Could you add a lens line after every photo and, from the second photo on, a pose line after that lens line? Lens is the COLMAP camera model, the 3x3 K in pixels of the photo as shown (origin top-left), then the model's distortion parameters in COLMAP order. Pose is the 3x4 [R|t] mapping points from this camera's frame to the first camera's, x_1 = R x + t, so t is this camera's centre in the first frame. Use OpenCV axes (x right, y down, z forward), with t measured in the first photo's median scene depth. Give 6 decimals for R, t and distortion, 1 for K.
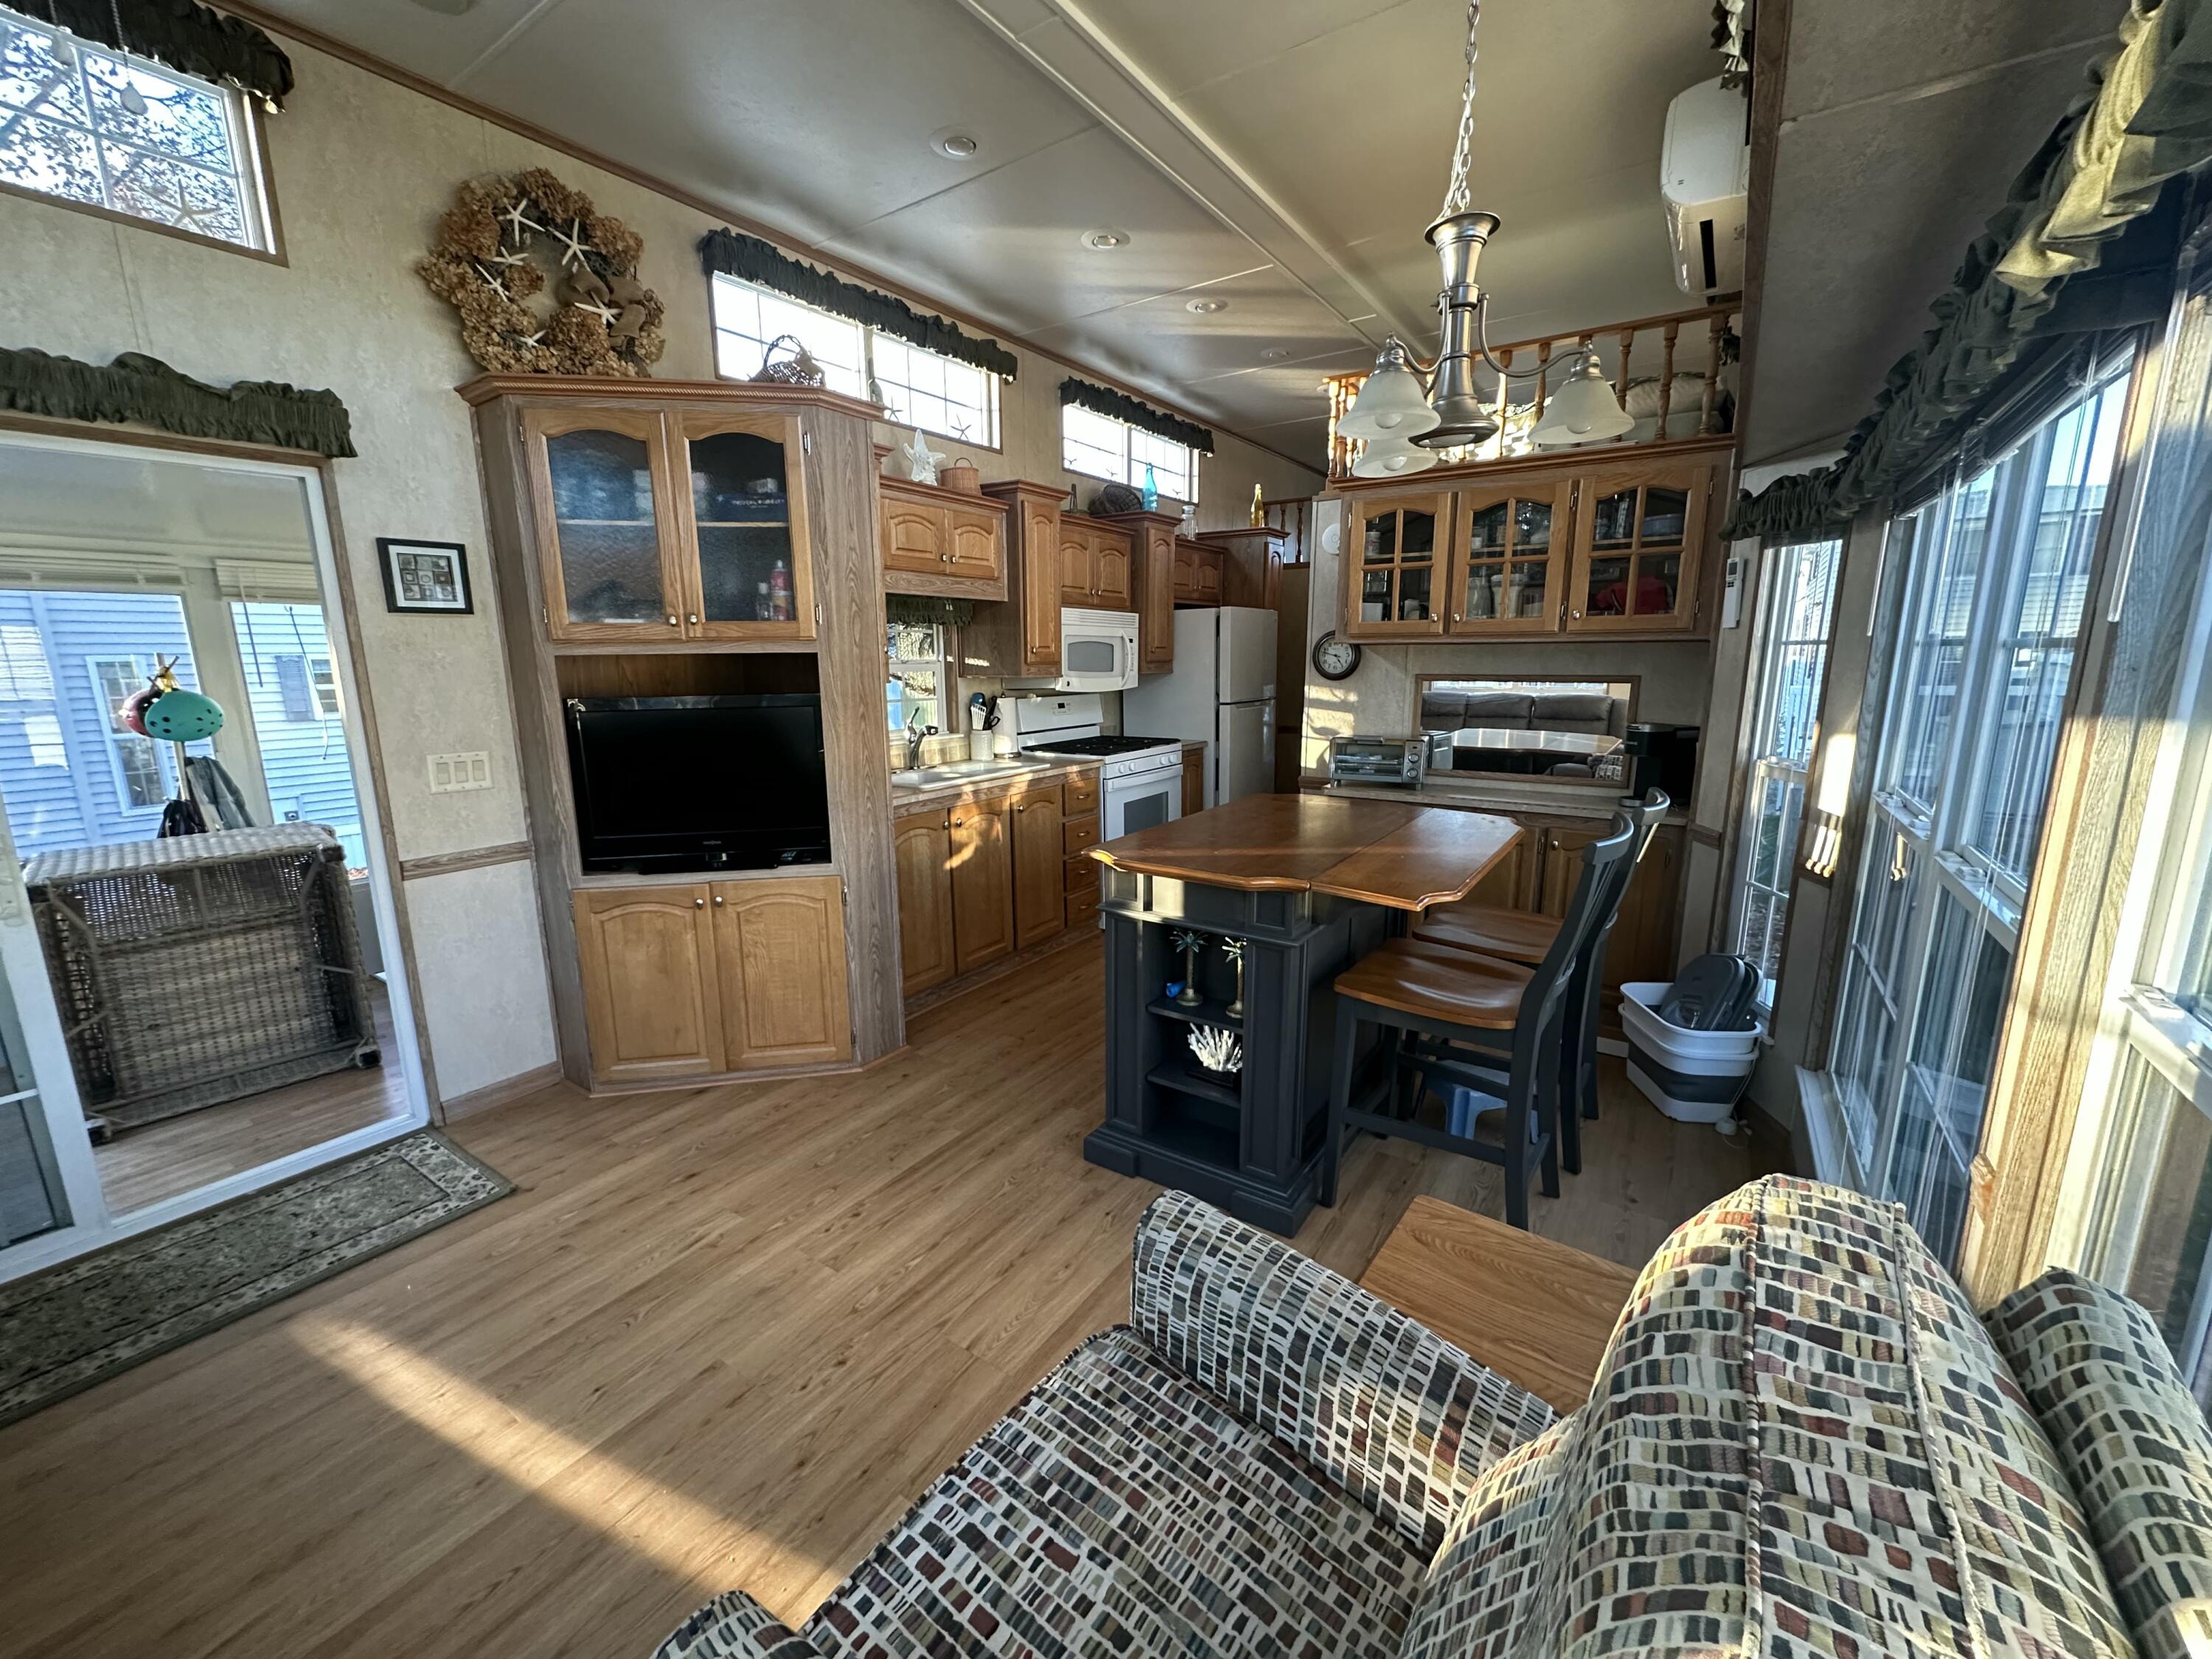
lens RADIAL K [[878.7, 0, 1105.8], [0, 878.7, 828.7], [0, 0, 1]] dist [0.000228, -0.001026]
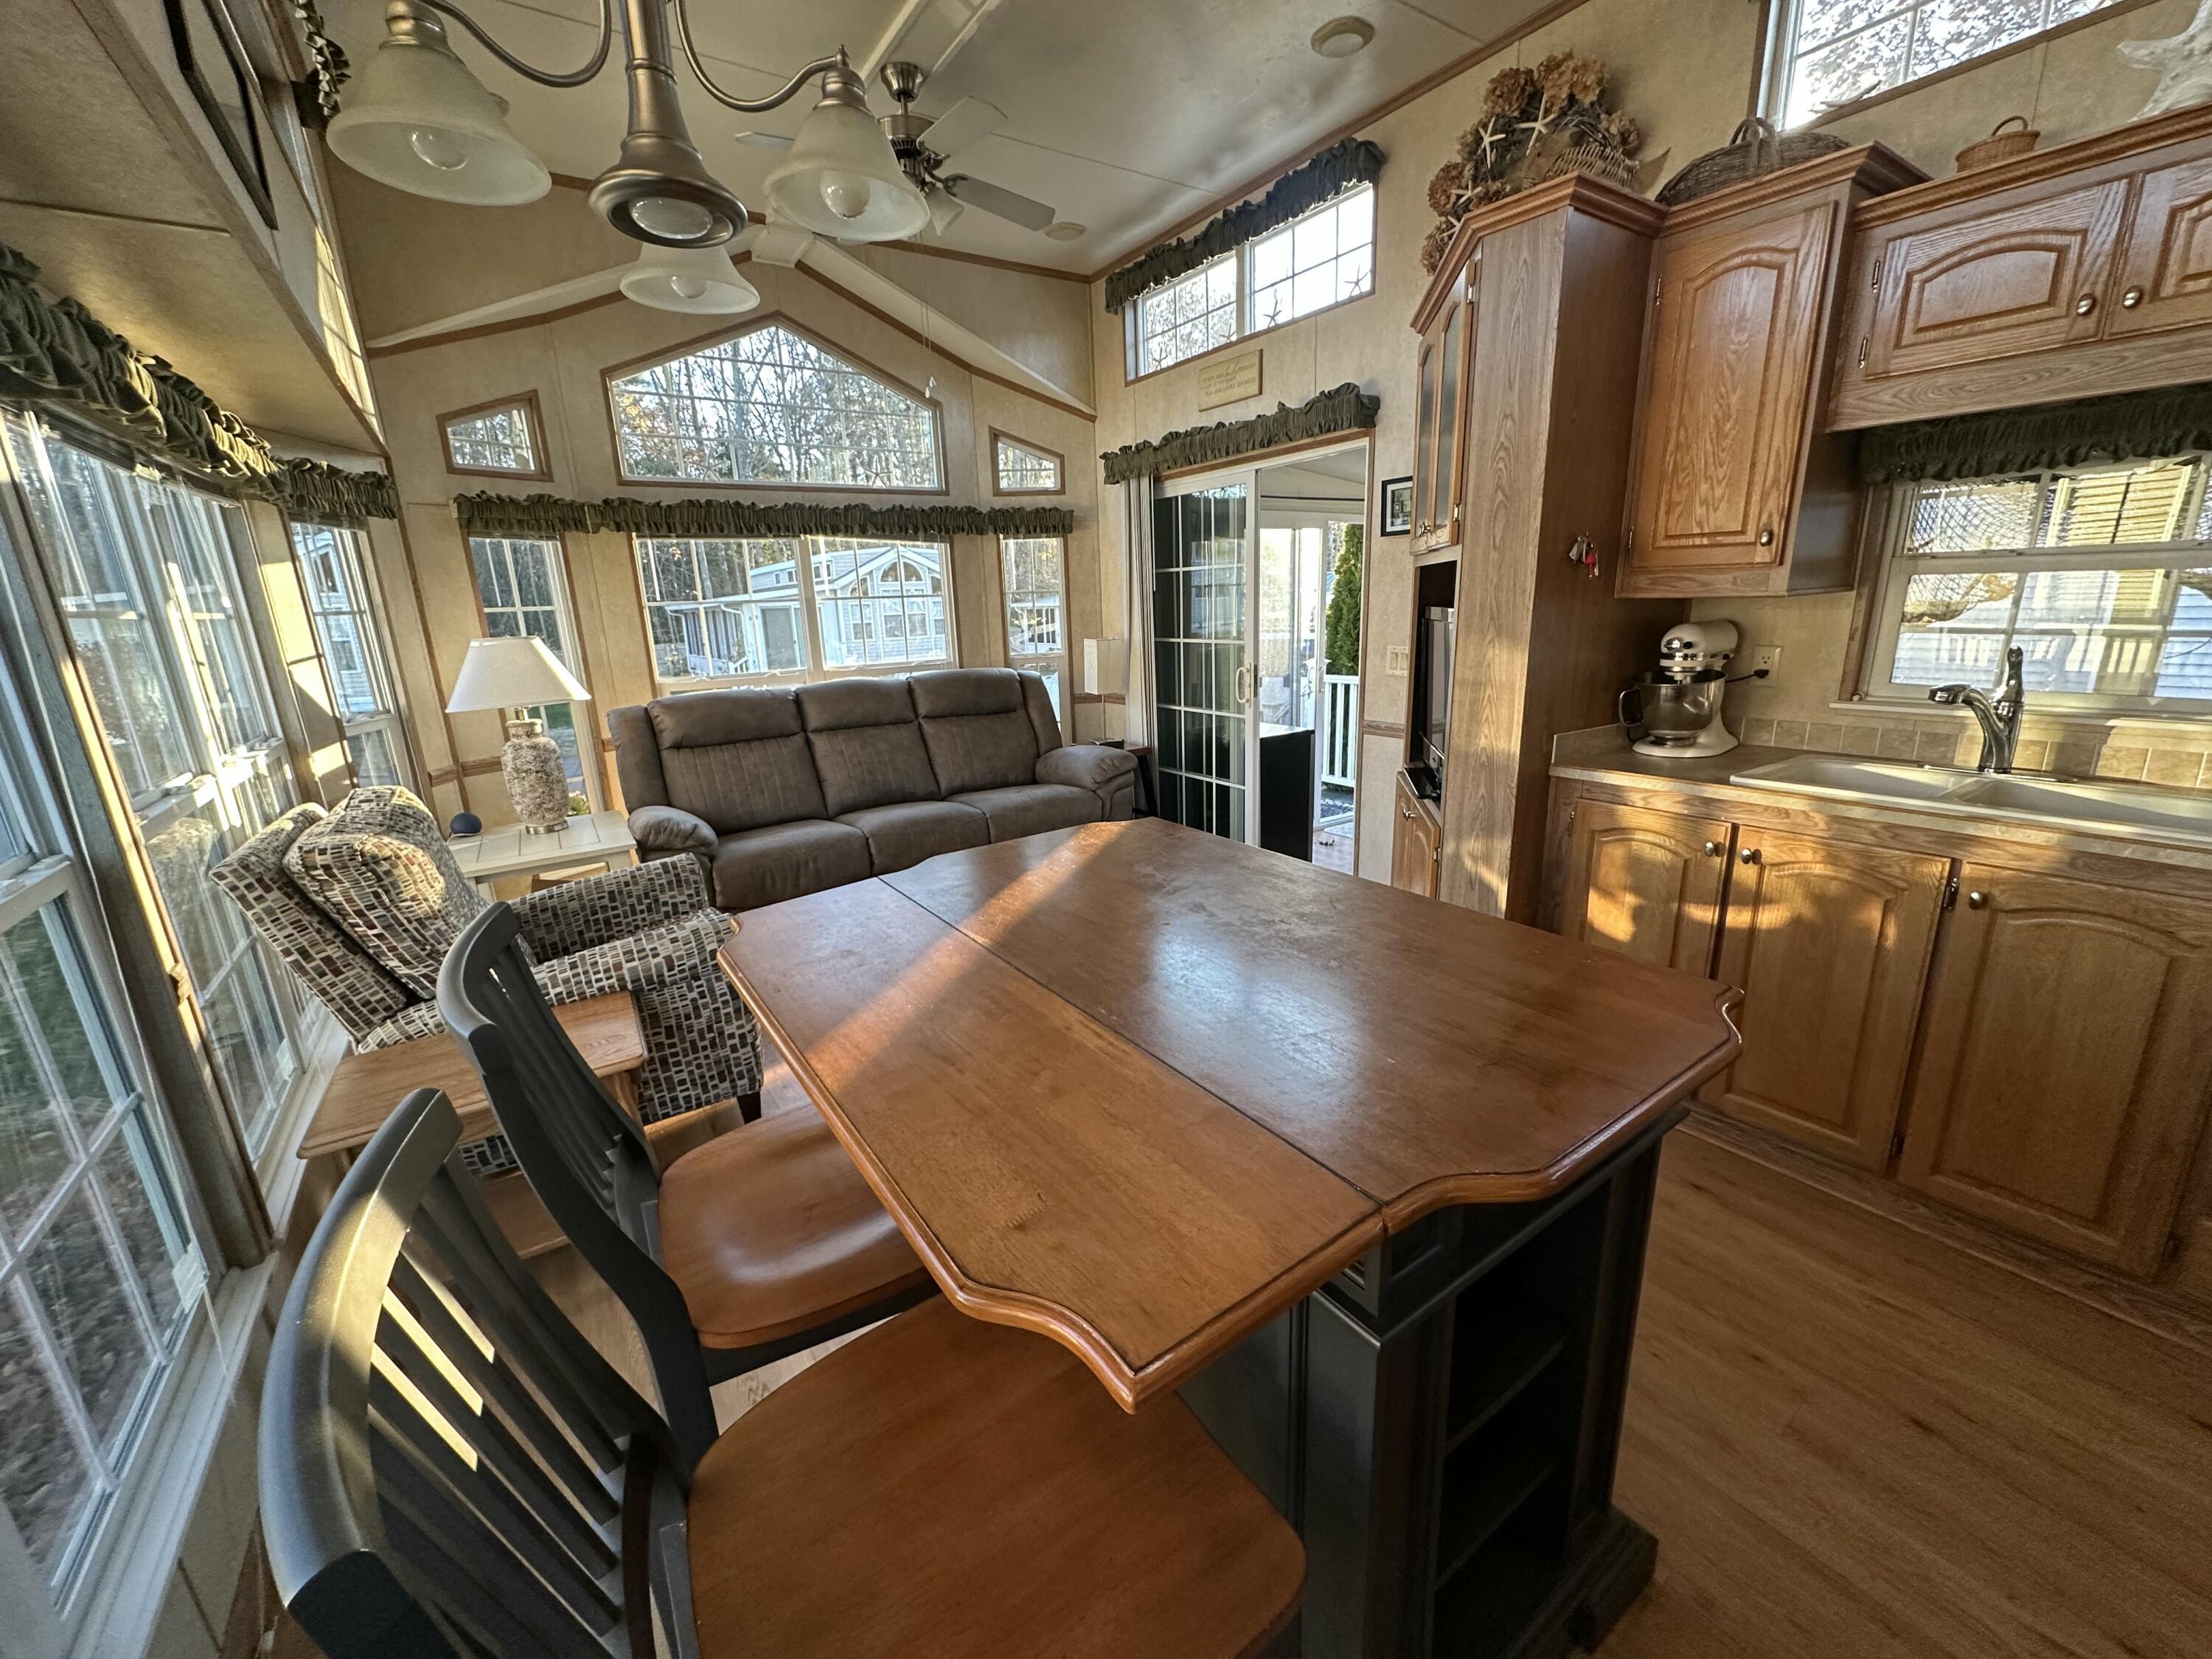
lens RADIAL K [[878.7, 0, 1105.8], [0, 878.7, 828.7], [0, 0, 1]] dist [0.000228, -0.001026]
pose [[-0.366569, 0.260356, -0.893220, 0.379482], [-0.141904, 0.933170, 0.330236, -0.118156], [0.919506, 0.247806, -0.305126, 0.631556]]
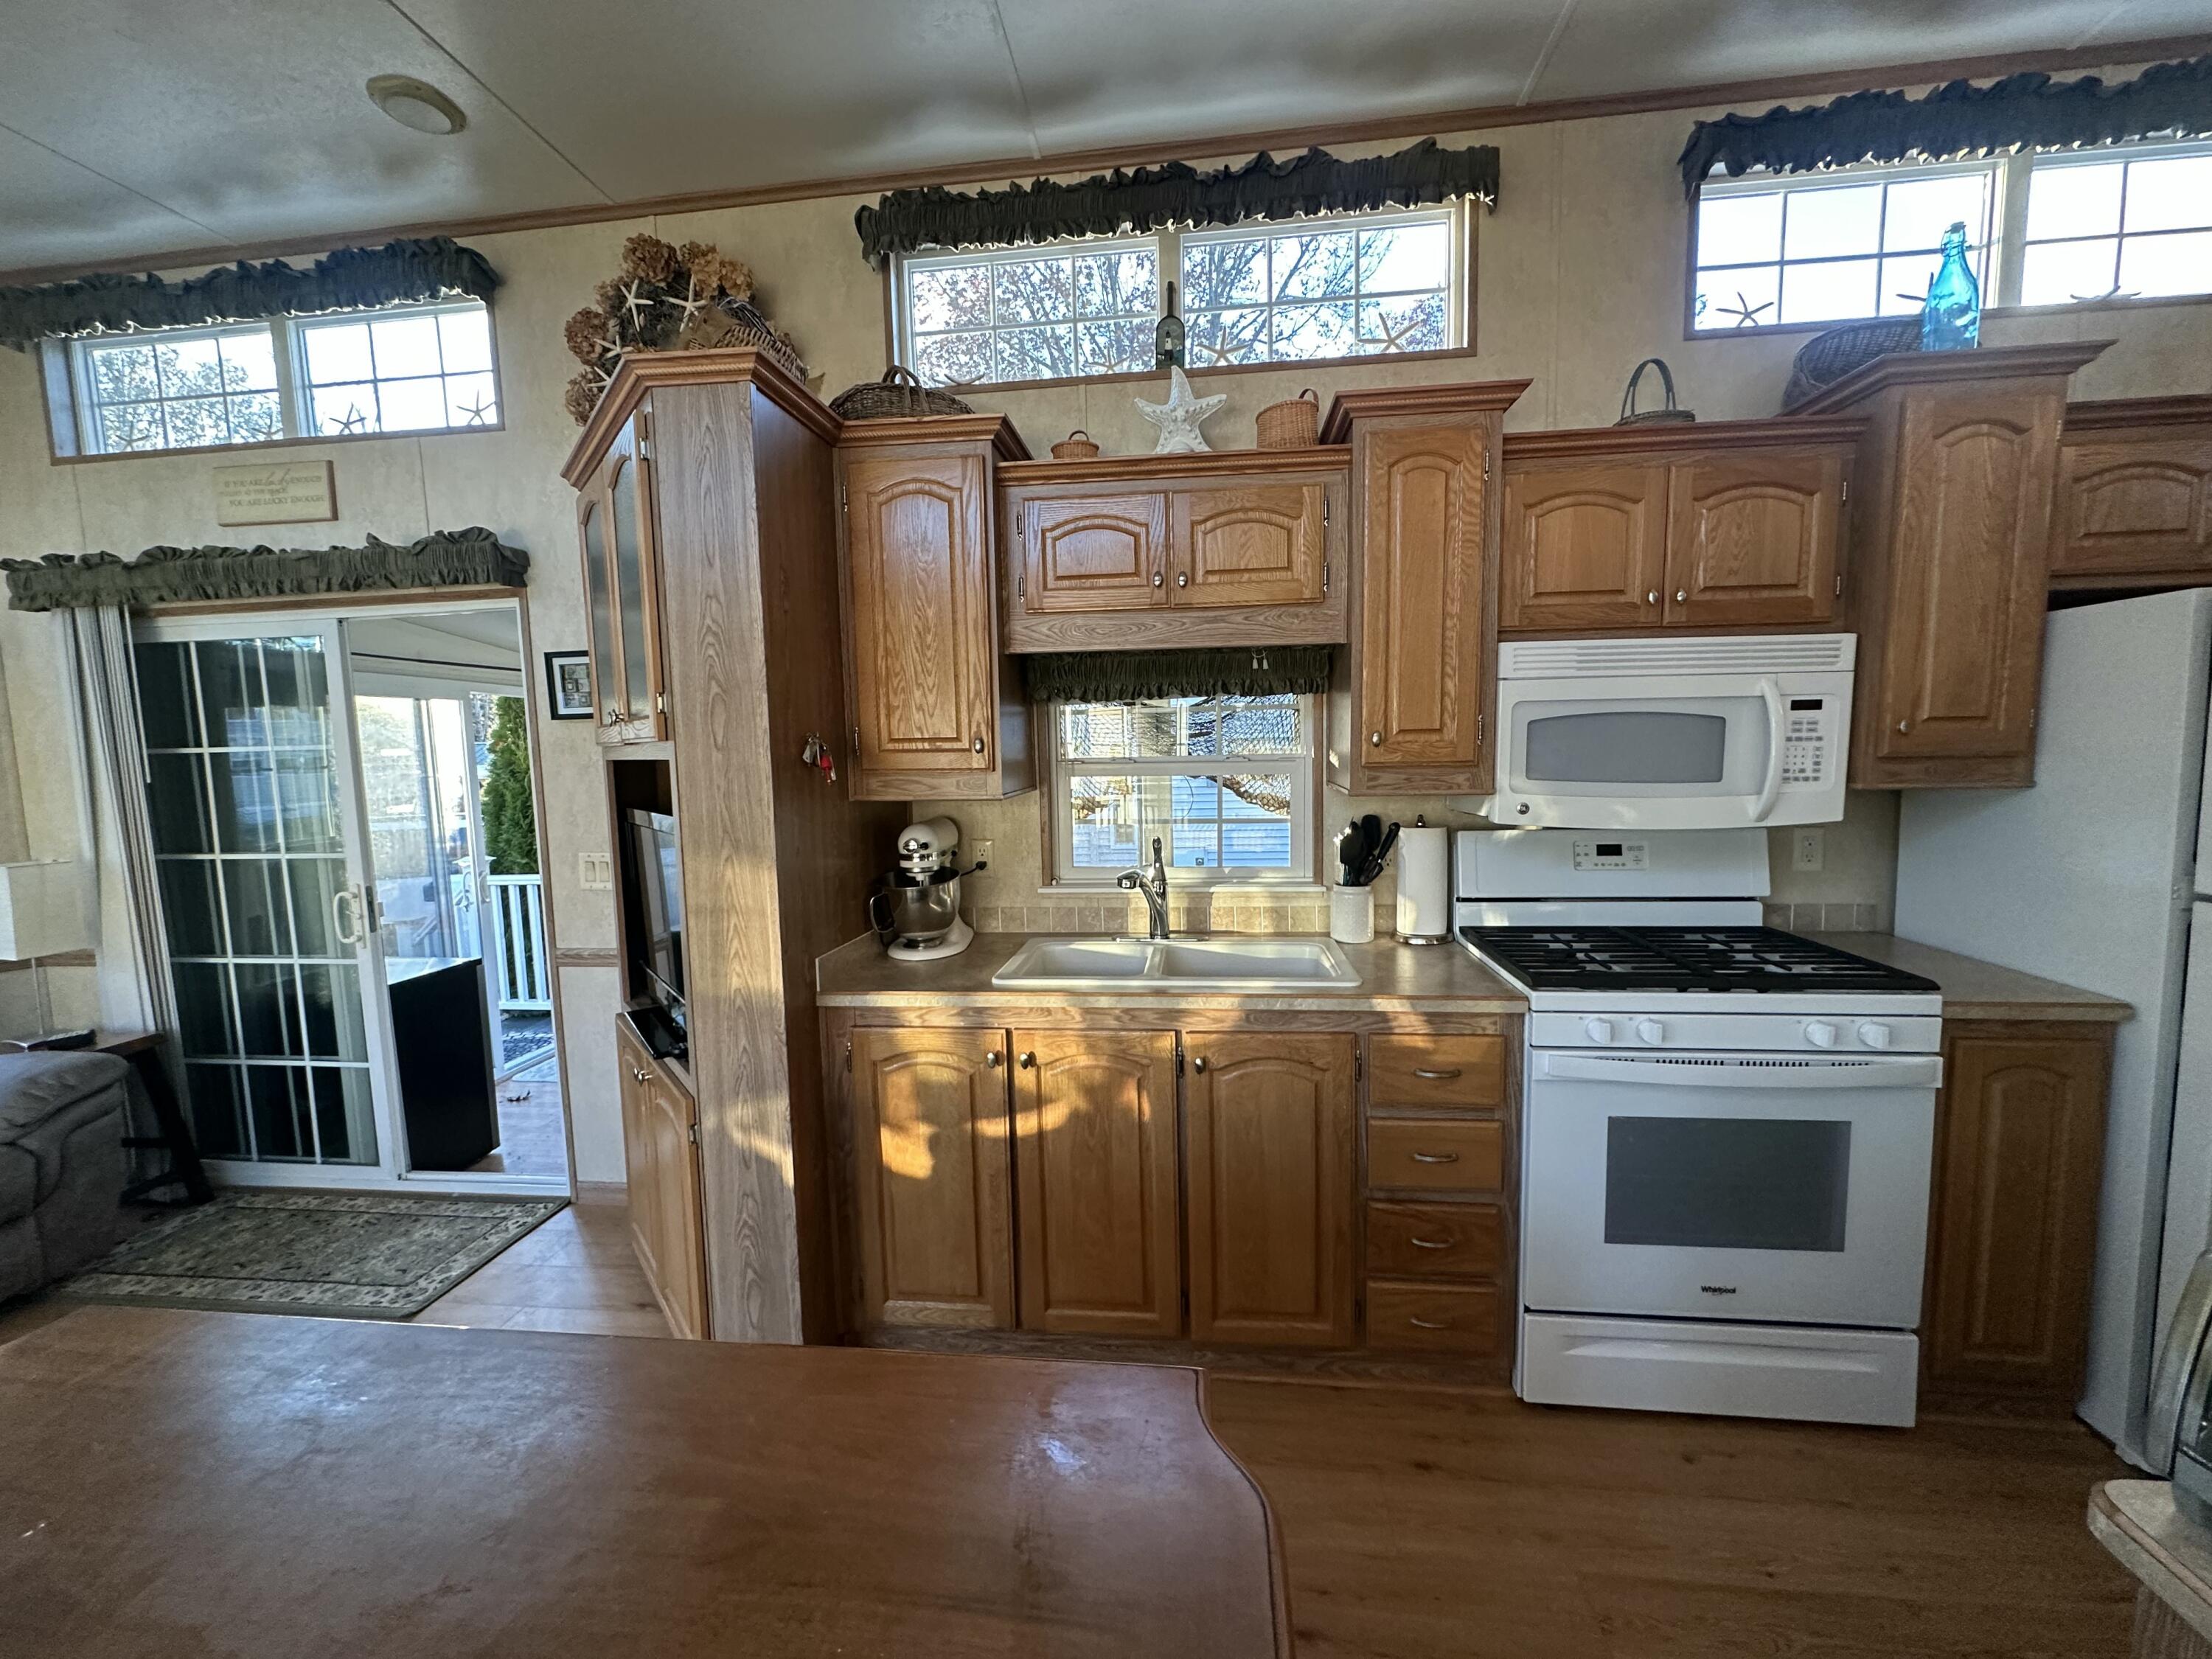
lens RADIAL K [[878.7, 0, 1105.8], [0, 878.7, 828.7], [0, 0, 1]] dist [0.000228, -0.001026]
pose [[0.462891, 0.084261, -0.882402, 0.258727], [-0.154748, 0.987866, 0.013154, -0.129622], [0.872803, 0.130461, 0.470313, 0.613672]]
